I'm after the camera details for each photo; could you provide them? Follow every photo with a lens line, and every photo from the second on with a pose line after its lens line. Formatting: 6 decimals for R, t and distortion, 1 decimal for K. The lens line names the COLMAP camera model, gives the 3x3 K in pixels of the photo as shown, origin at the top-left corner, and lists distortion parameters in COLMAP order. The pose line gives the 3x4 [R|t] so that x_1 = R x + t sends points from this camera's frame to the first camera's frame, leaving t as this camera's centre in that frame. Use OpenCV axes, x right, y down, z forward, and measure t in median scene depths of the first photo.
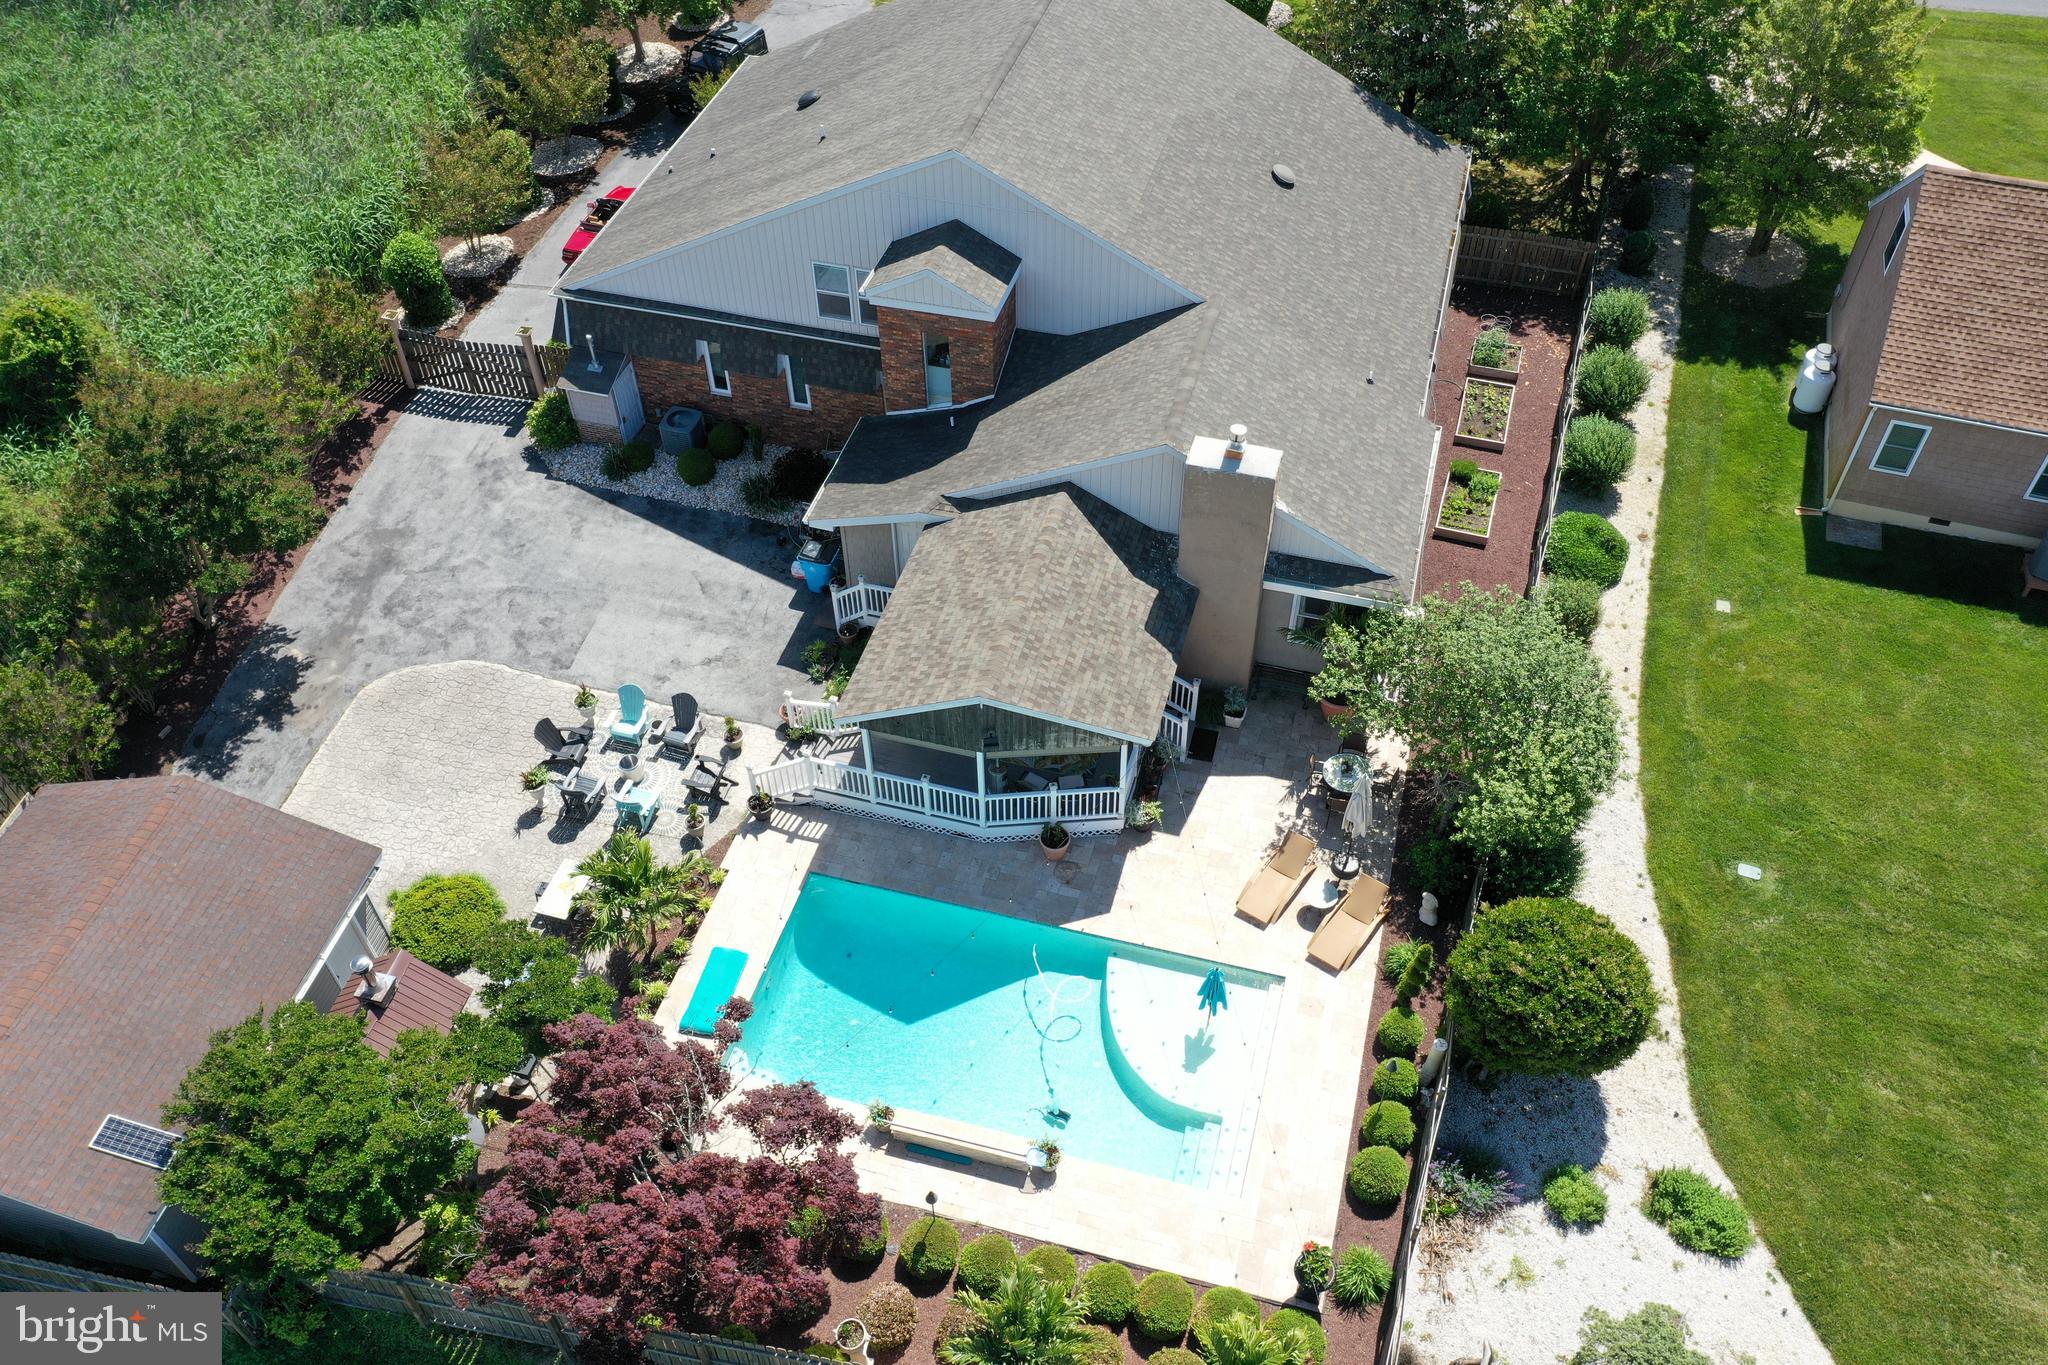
lens RADIAL K [[1625.5, 0, 1029.0], [0, 1625.5, 681.5], [0, 0, 1]] dist [-0.000284, 0.000338]
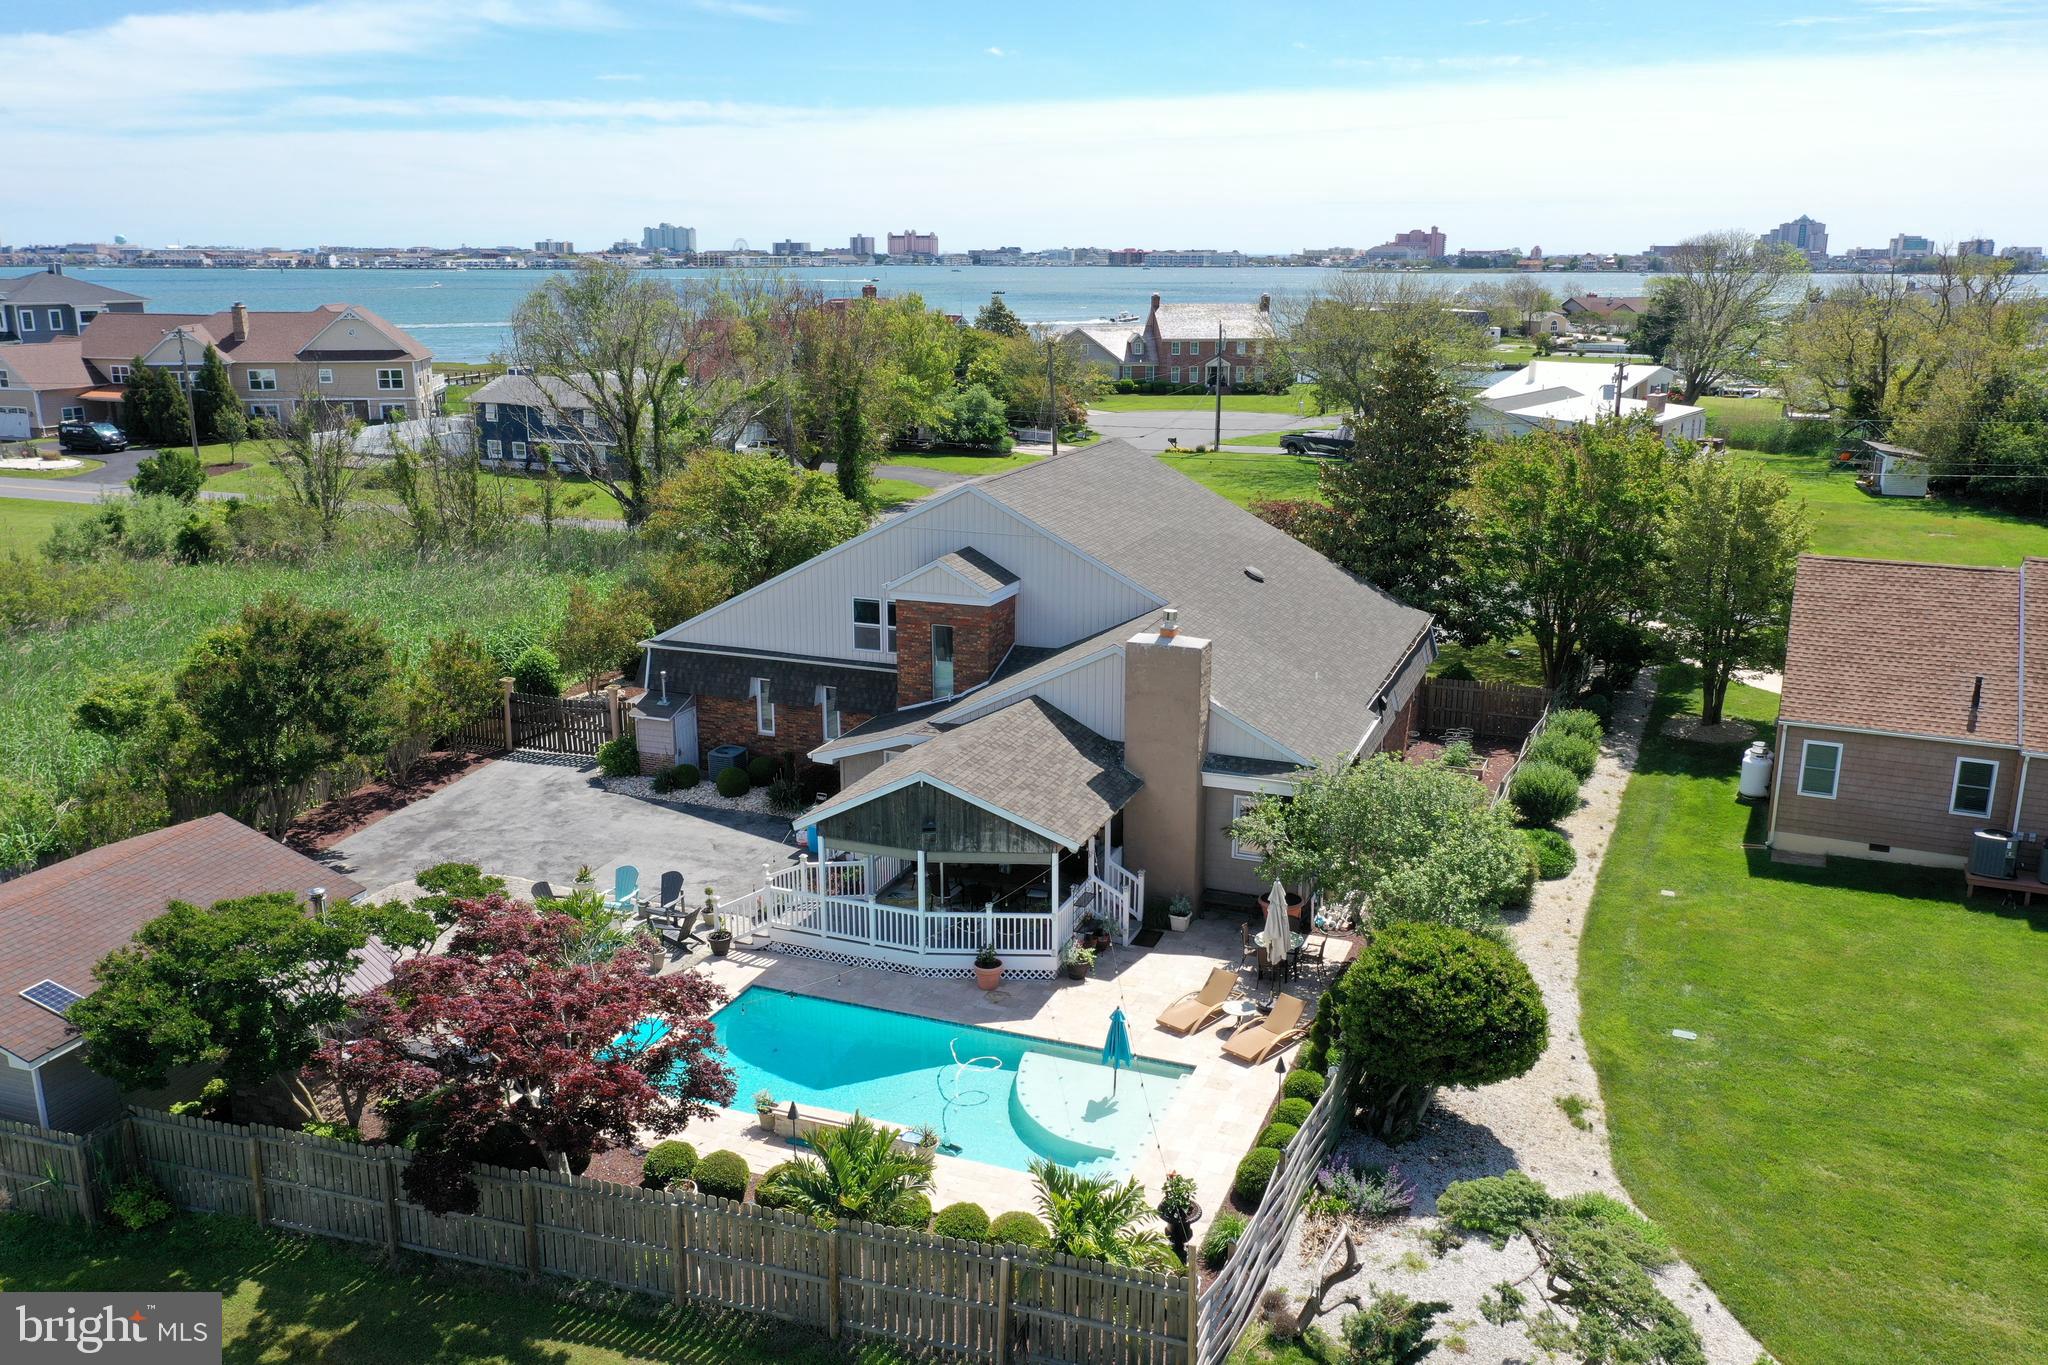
lens RADIAL K [[1623.3, 0, 1028.7], [0, 1623.3, 679.8], [0, 0, 1]] dist [0.006566, -0.003312]
pose [[0.994372, 0.037070, -0.099245, 0.127581], [-0.084337, 0.843930, -0.529782, 0.453882], [0.064117, 0.535171, 0.842307, 0.027981]]
